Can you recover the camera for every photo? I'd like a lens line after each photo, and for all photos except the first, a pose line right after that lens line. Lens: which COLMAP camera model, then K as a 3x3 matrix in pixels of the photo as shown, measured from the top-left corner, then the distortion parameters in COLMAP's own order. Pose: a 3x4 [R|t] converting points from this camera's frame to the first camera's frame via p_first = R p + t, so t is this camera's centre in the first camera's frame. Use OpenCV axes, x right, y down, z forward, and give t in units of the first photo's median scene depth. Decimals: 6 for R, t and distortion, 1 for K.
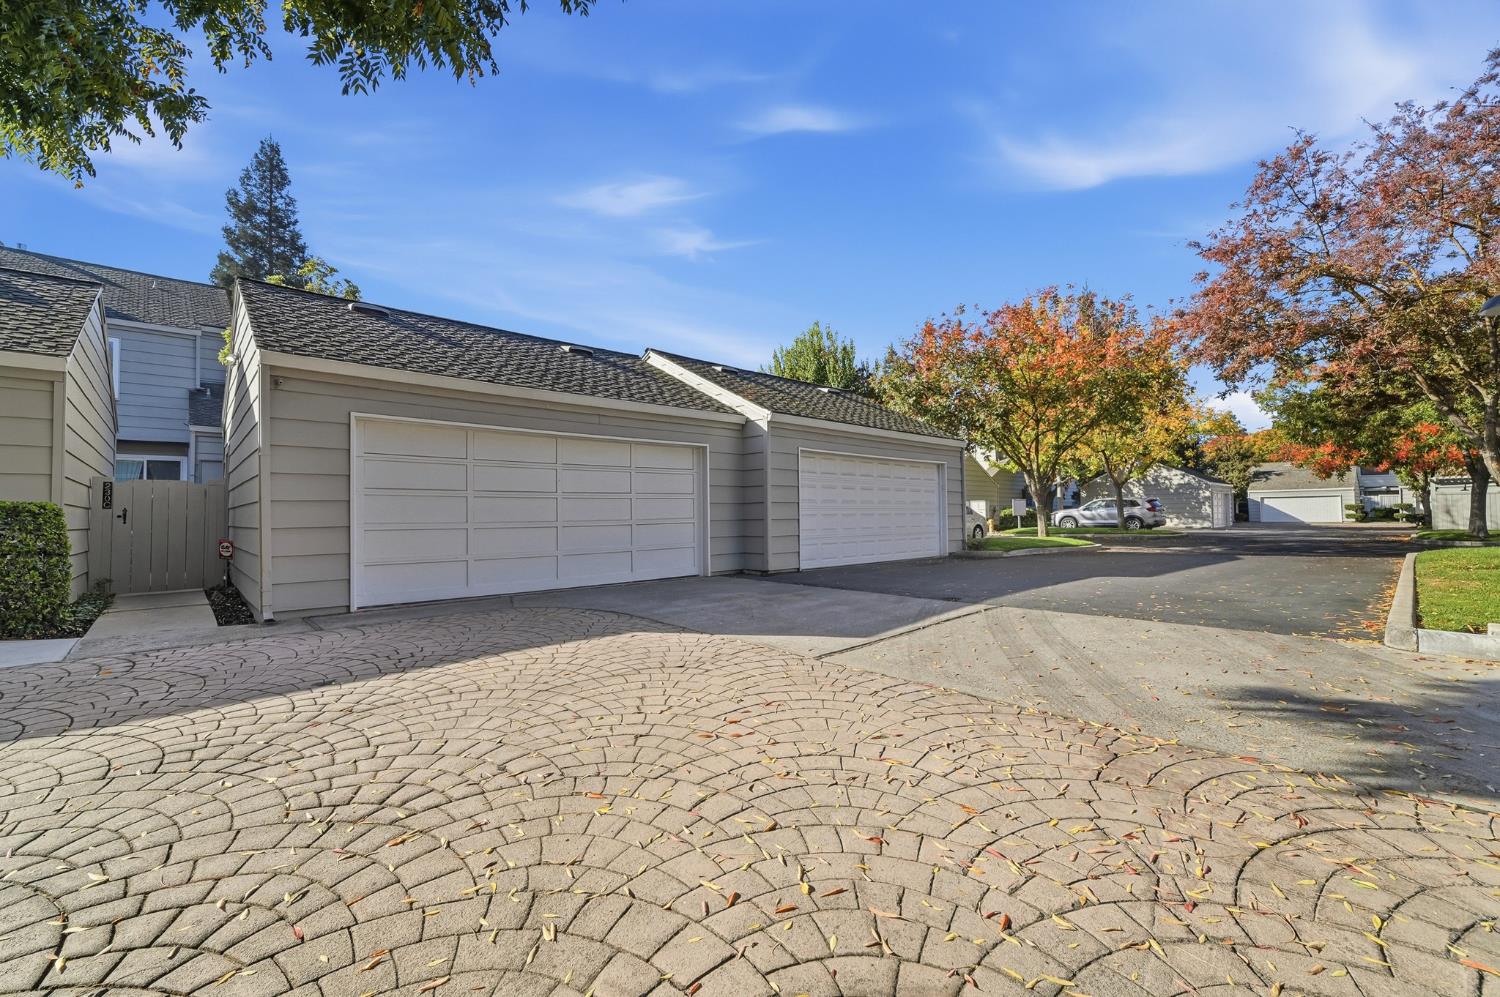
lens RADIAL K [[616.1, 0, 752.2], [0, 616.1, 505.4], [0, 0, 1]] dist [0.000886, -0.000199]
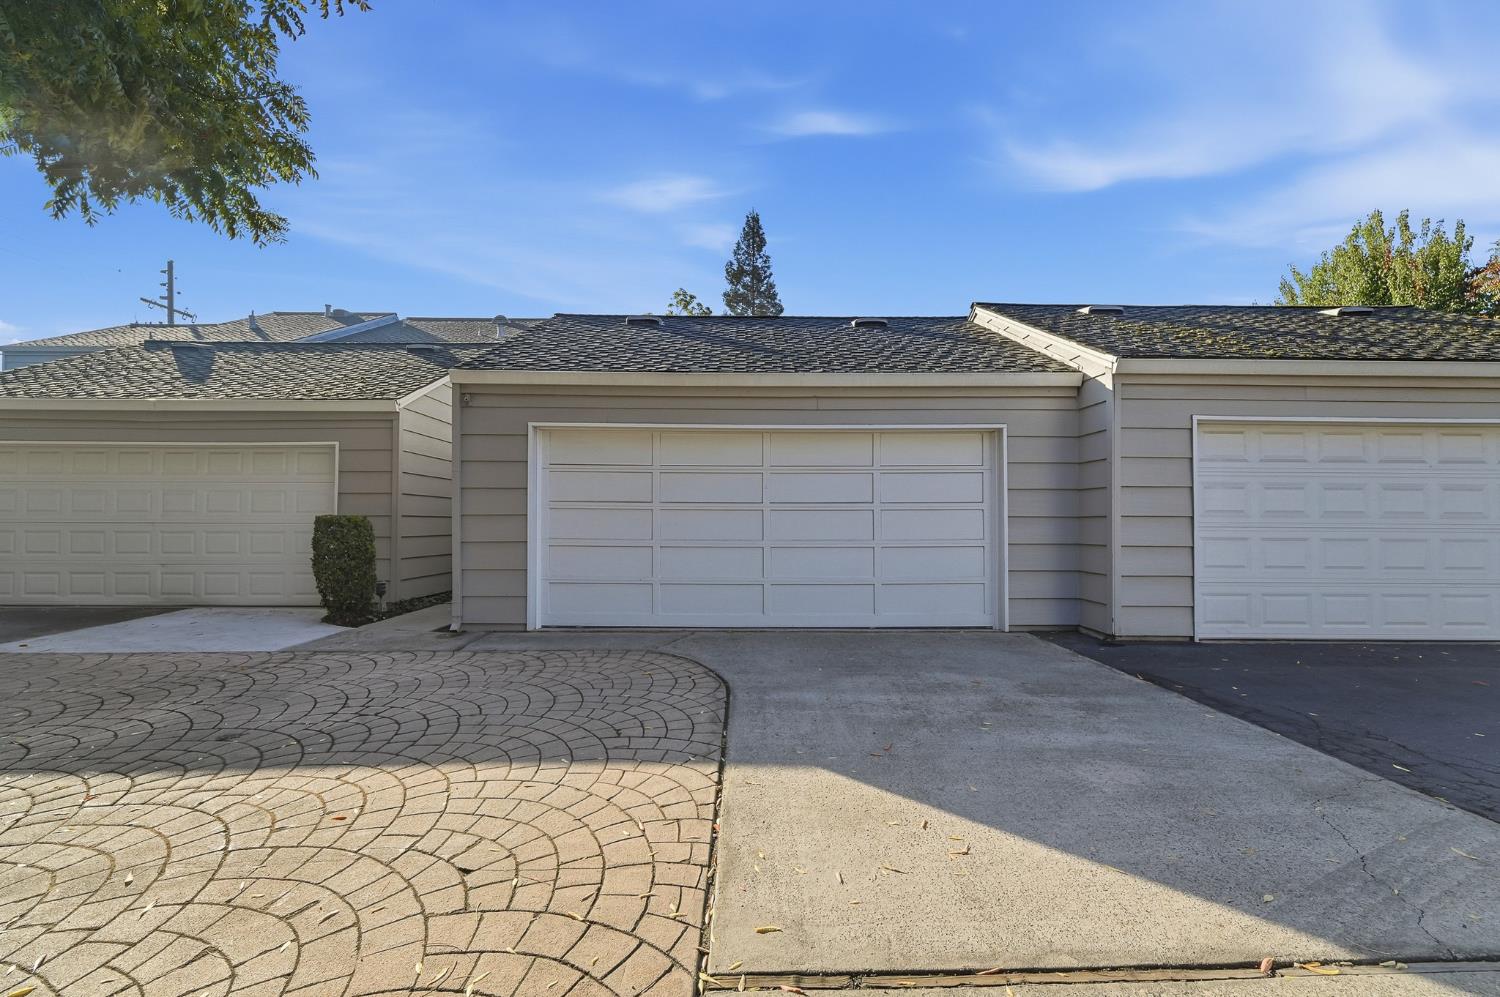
lens RADIAL K [[616.1, 0, 752.2], [0, 616.1, 505.4], [0, 0, 1]] dist [0.000886, -0.000199]
pose [[0.734277, -0.003208, -0.678842, 0.165518], [-0.001303, 0.999980, -0.006134, -0.010578], [0.678848, 0.005388, 0.734259, 0.344054]]
